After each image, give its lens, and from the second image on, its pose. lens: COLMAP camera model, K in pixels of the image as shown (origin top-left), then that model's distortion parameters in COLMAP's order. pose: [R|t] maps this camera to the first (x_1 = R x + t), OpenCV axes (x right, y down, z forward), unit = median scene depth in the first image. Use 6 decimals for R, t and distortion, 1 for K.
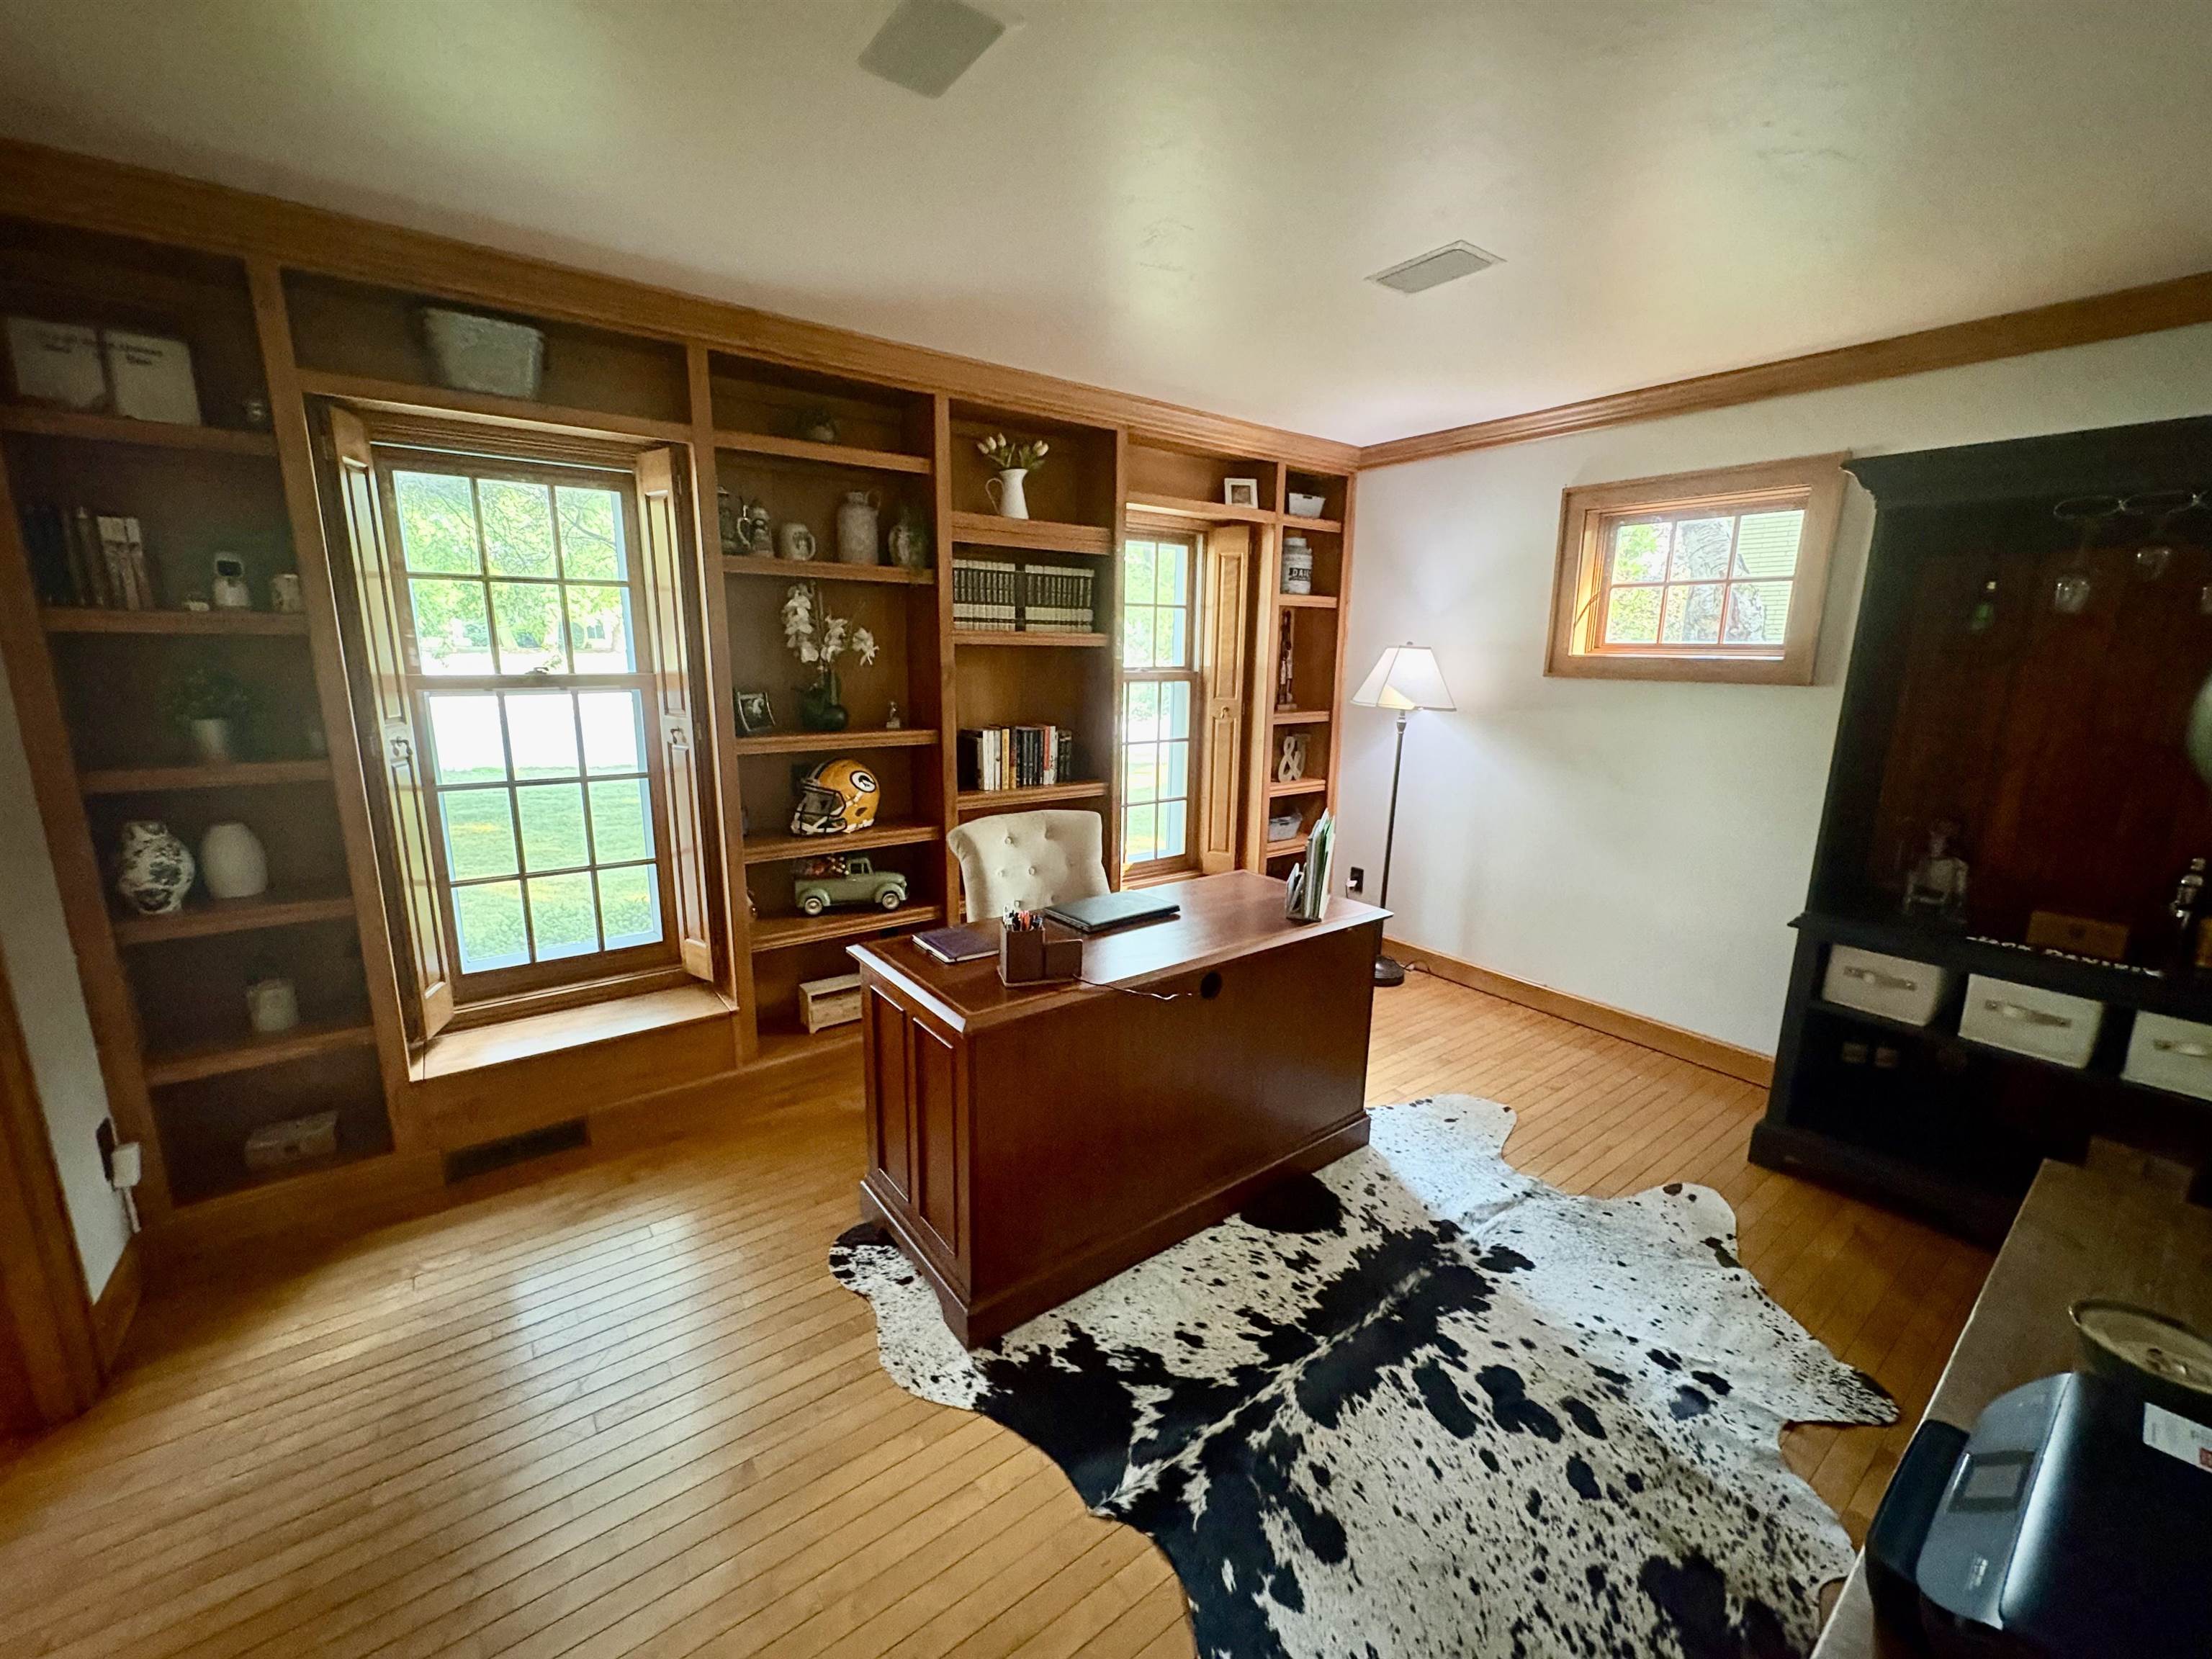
lens RADIAL K [[883.0, 0, 1108.4], [0, 883.0, 829.7], [0, 0, 1]] dist [0.000035, 0.000241]
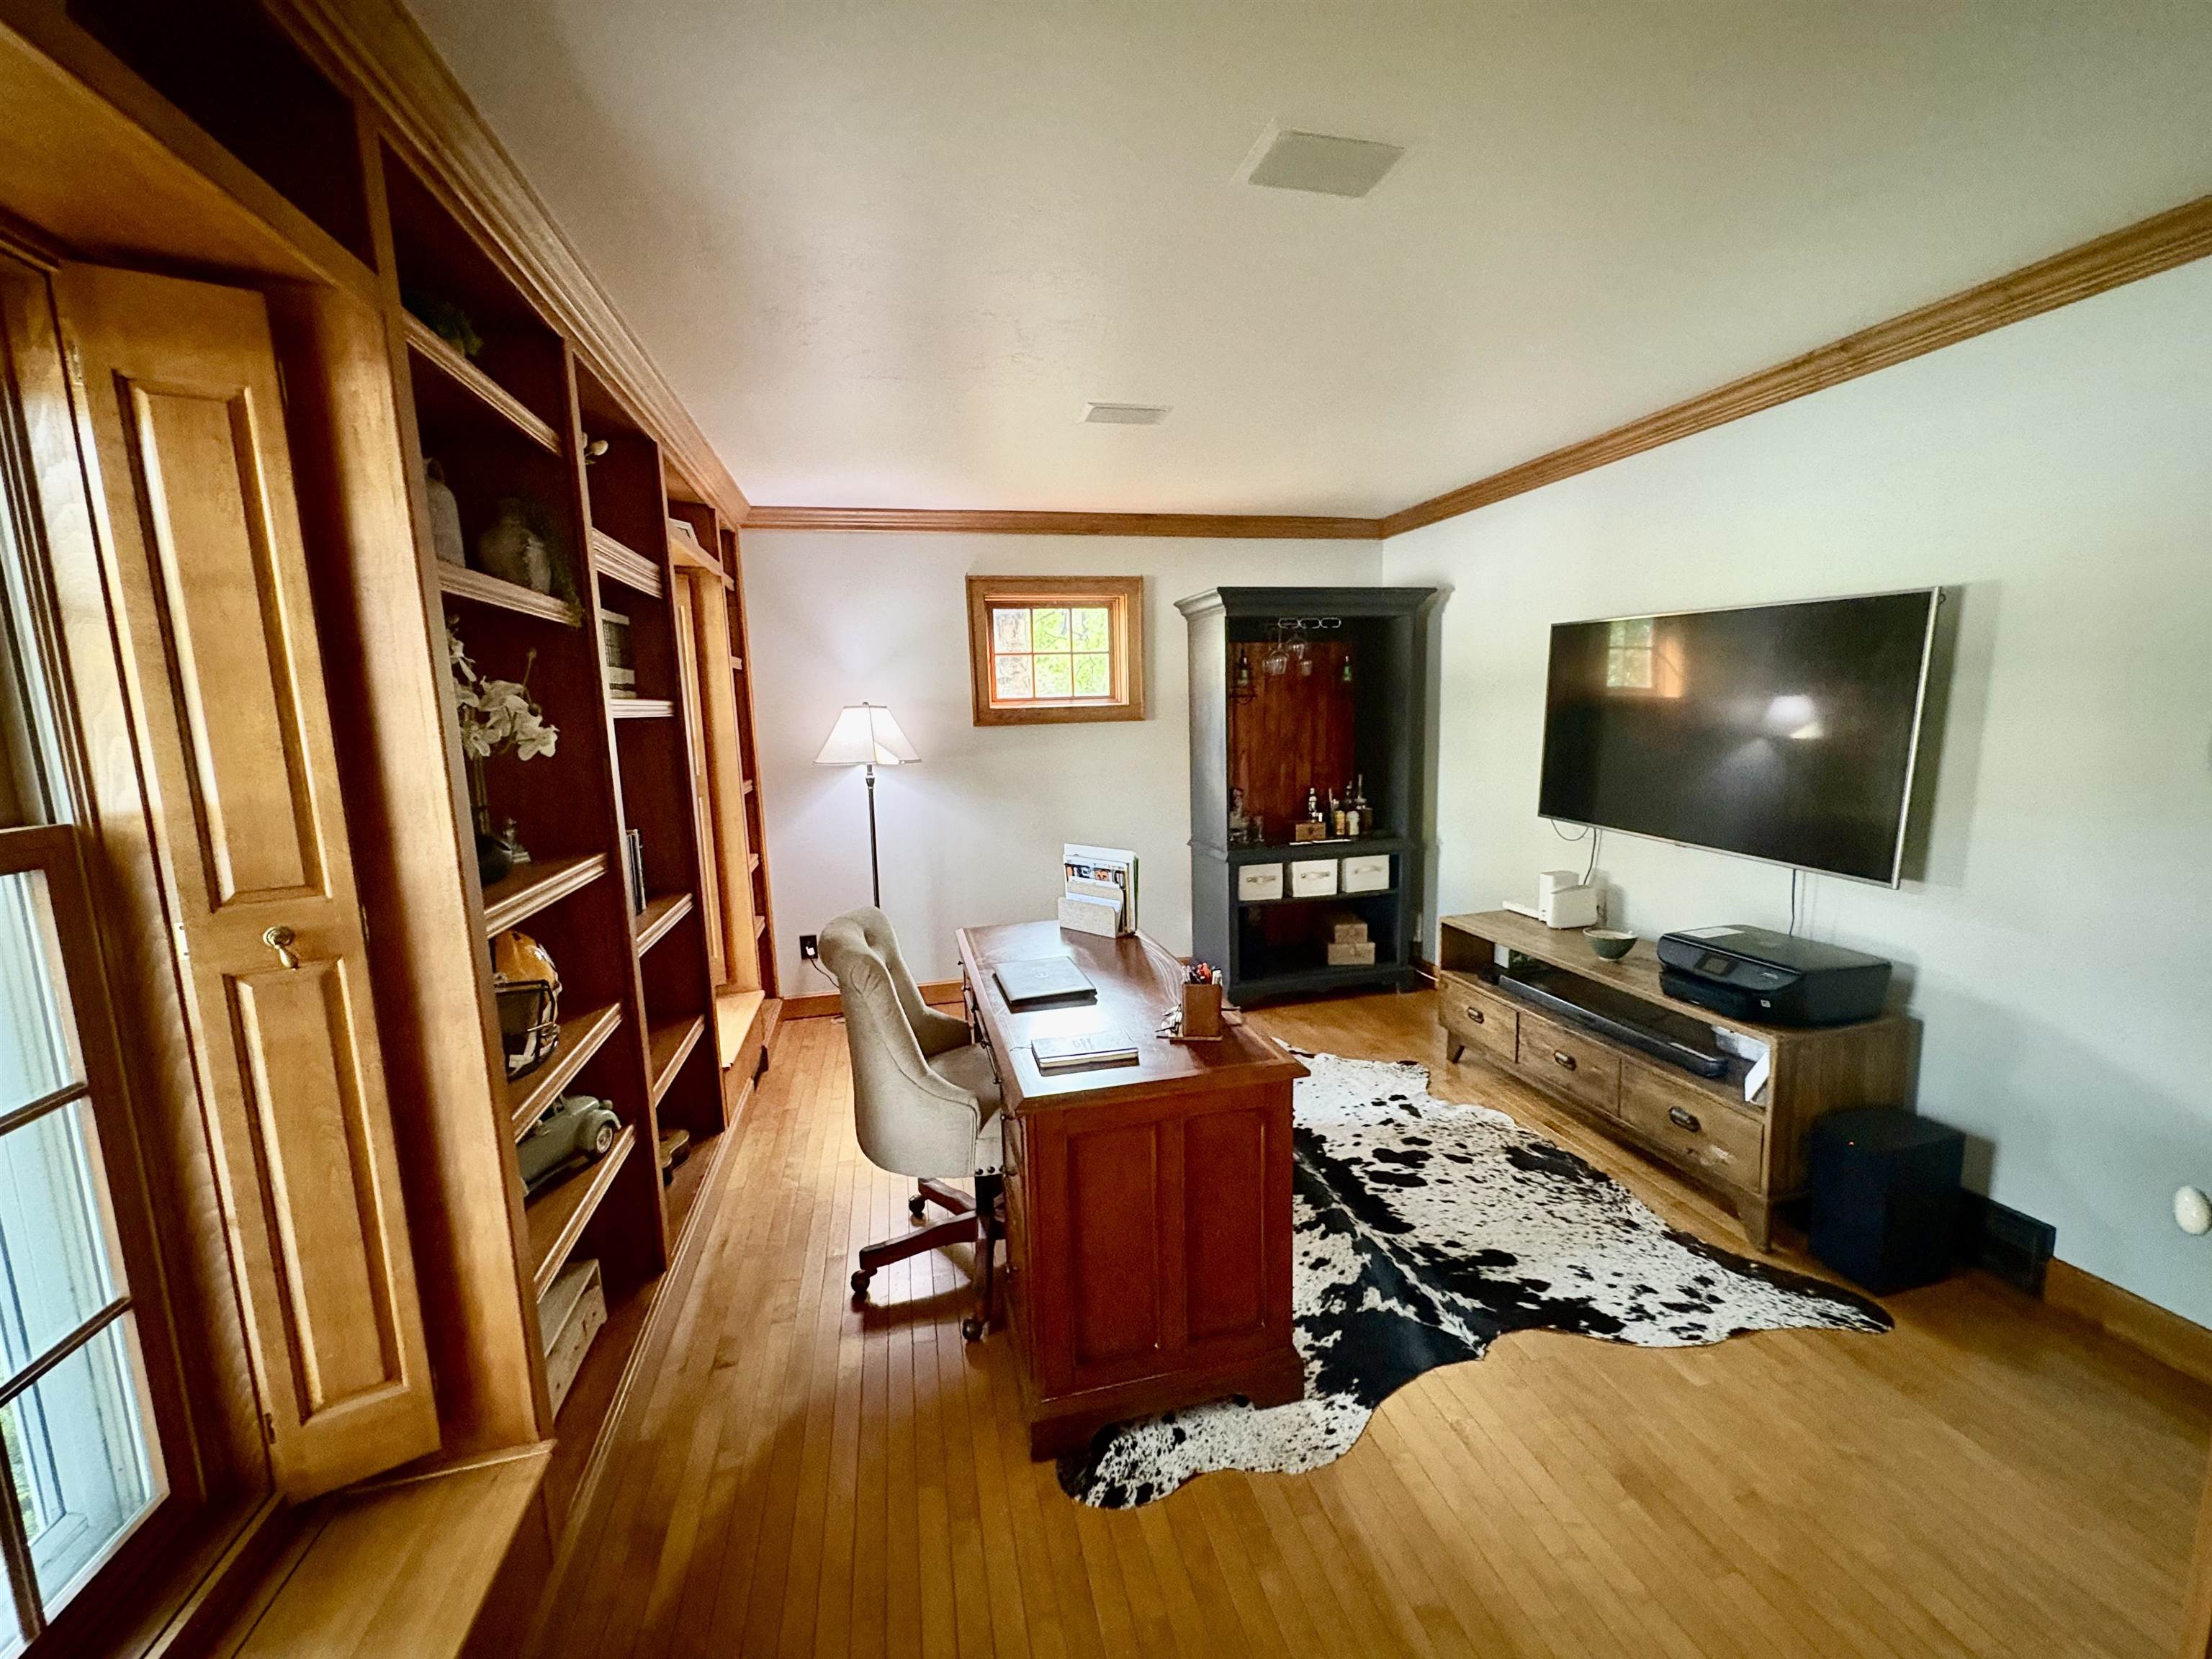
lens RADIAL K [[883.0, 0, 1114.4], [0, 883.0, 825.7], [0, 0, 1]] dist [0.000035, 0.000241]
pose [[0.389960, -0.150342, 0.908476, -1.068249], [0.223824, 0.972469, 0.064856, -0.147838], [-0.893216, 0.178047, 0.412874, 0.682357]]
